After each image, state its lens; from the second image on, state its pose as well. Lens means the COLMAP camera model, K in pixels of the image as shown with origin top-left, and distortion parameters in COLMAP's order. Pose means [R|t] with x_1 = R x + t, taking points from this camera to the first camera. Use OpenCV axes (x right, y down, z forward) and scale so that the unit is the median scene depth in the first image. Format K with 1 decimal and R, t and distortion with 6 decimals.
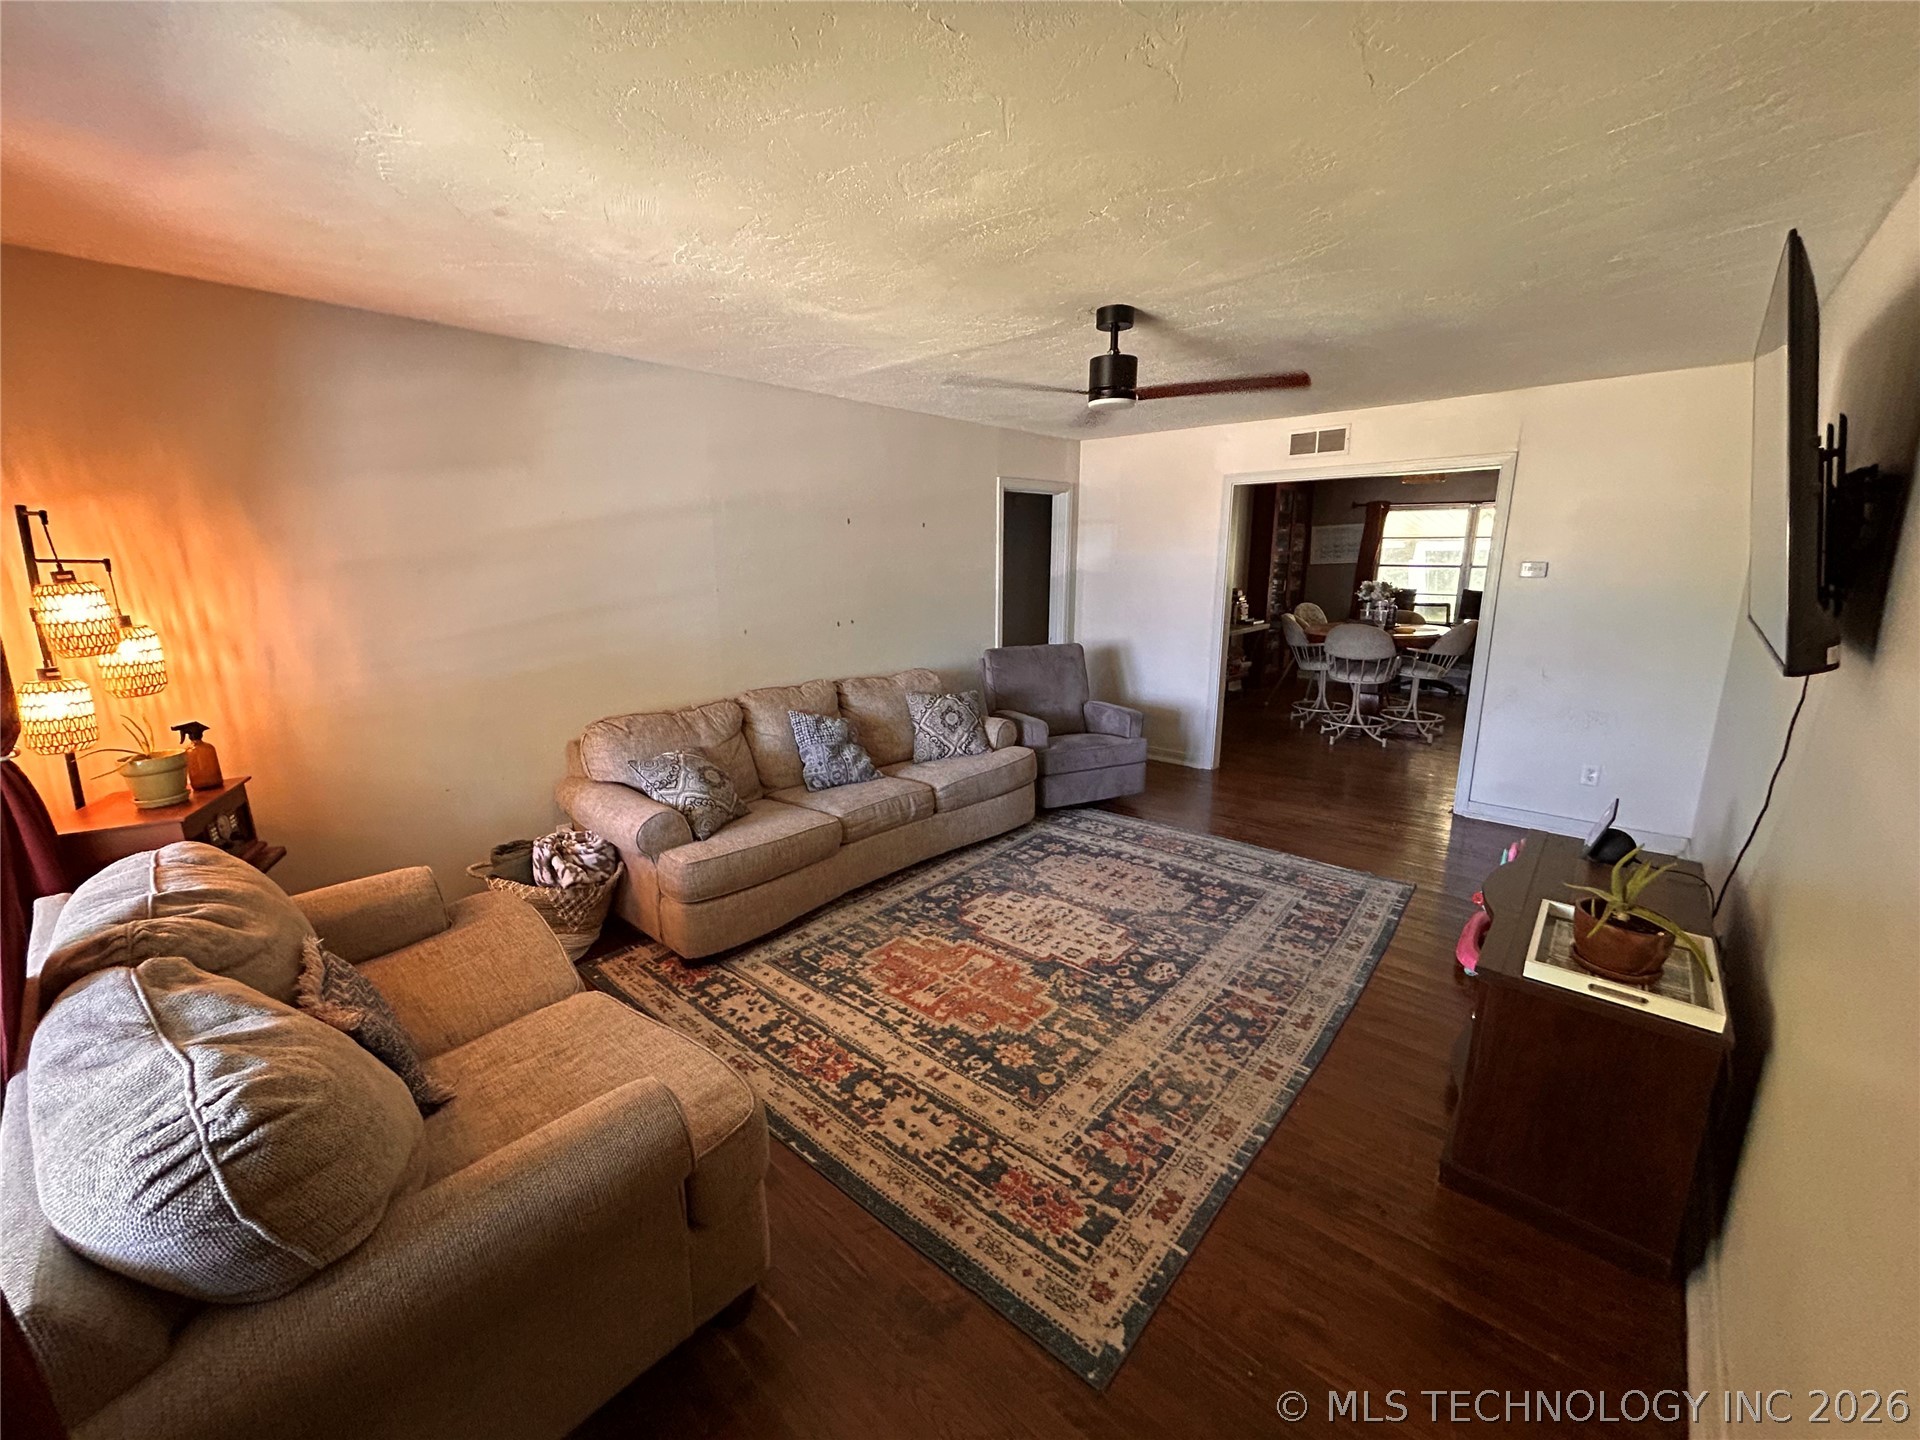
lens RADIAL K [[783.4, 0, 960.0], [0, 783.4, 720.0], [0, 0, 1]] dist [0.000655, 0.000195]
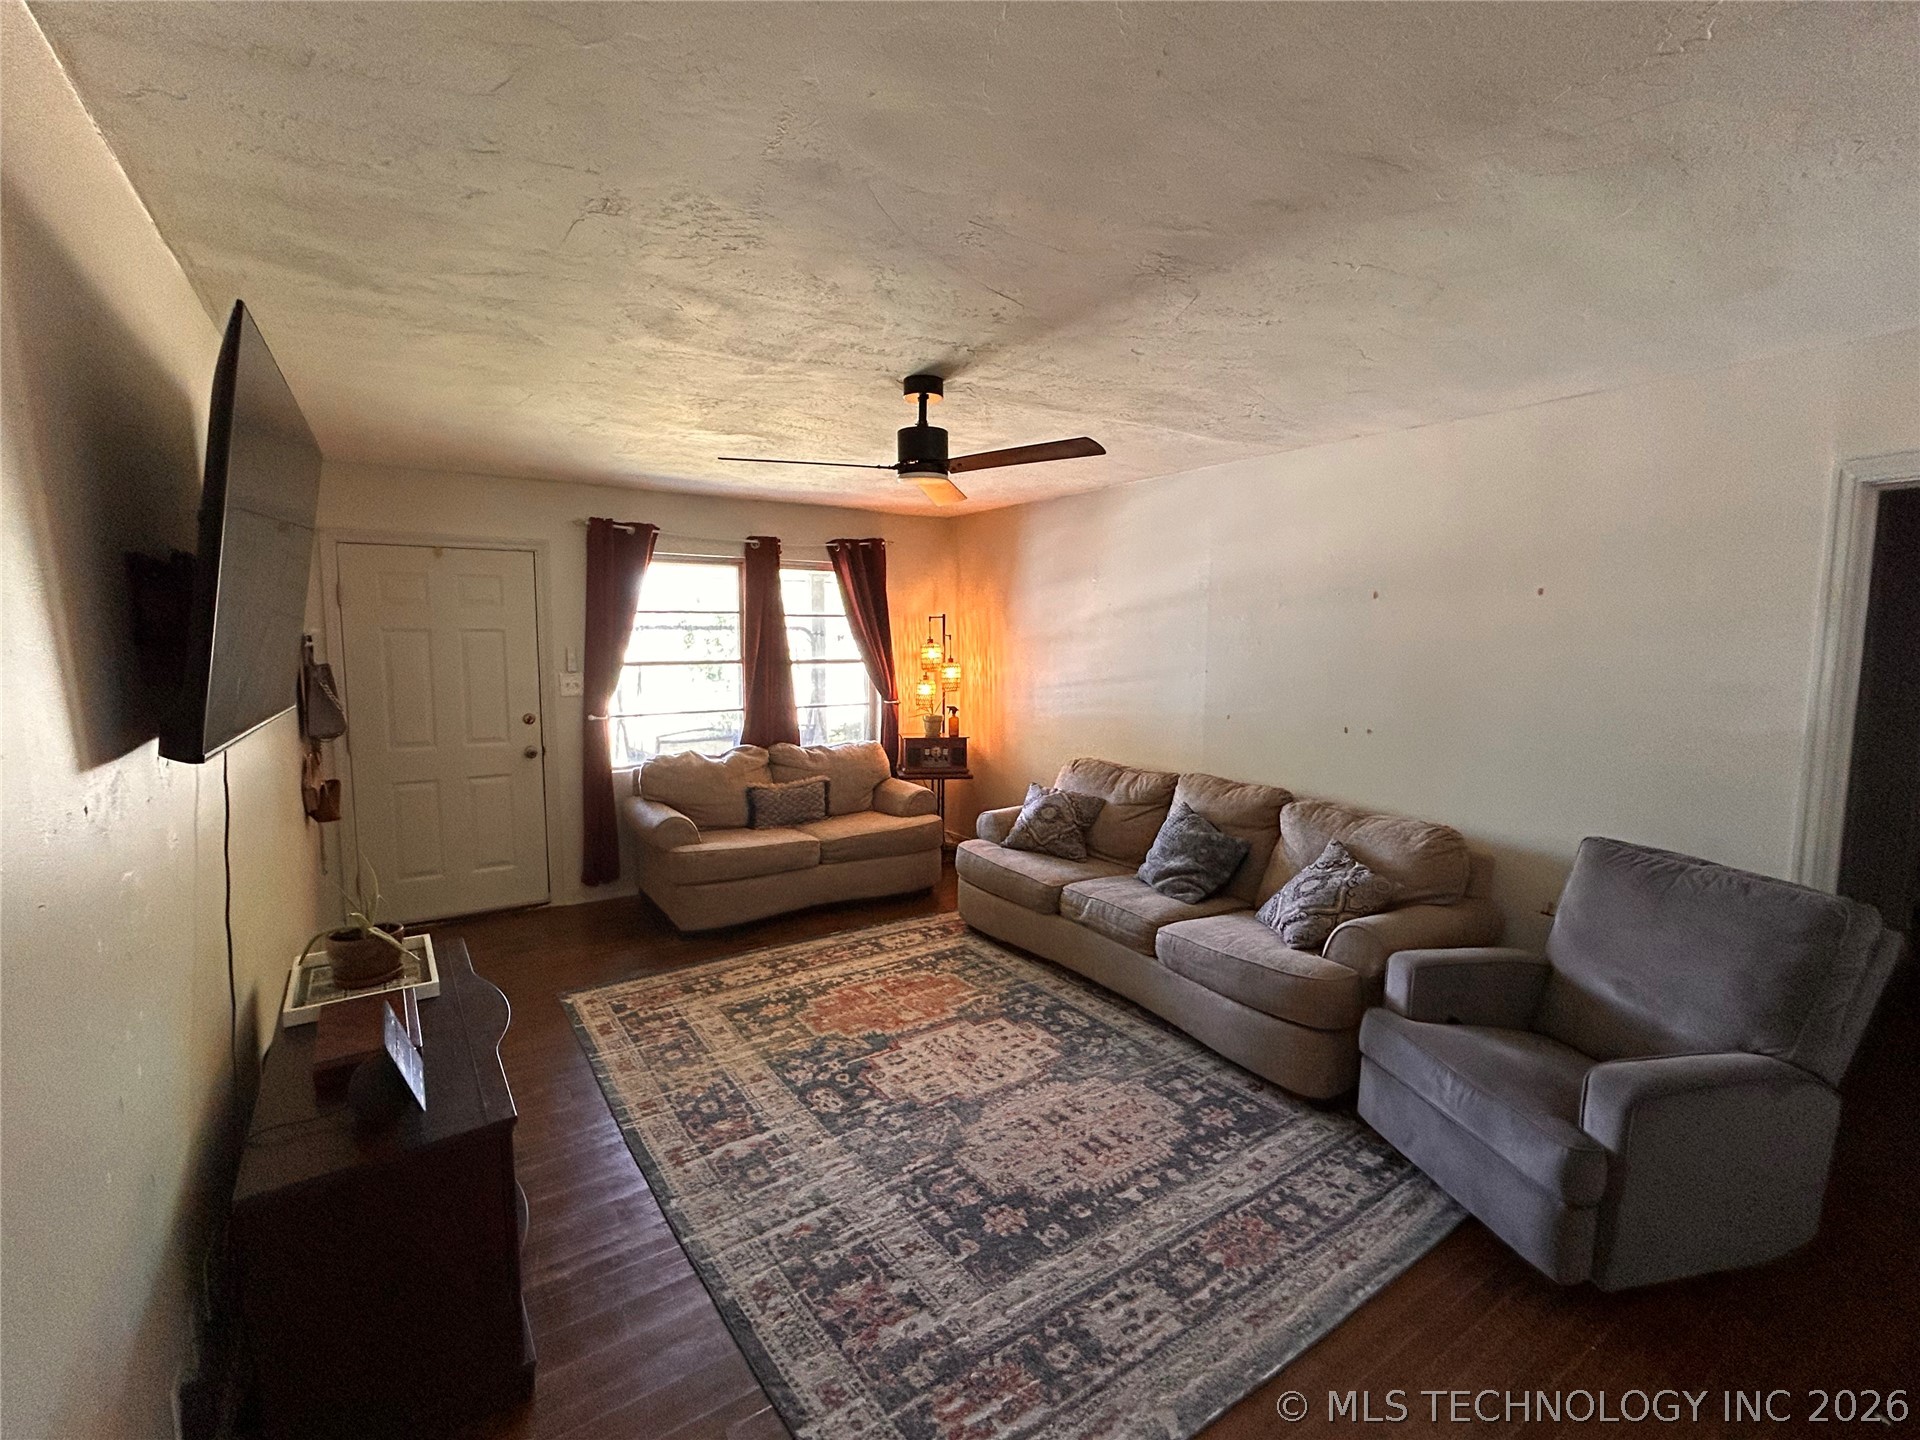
lens RADIAL K [[839.3, 0, 960.0], [0, 839.3, 720.0], [0, 0, 1]] dist [-0.013752, 0.000074]
pose [[-0.247114, 0.106236, -0.963145, 1.075795], [-0.214449, 0.963328, 0.161277, -0.280138], [0.944958, 0.246399, -0.215270, 1.219383]]
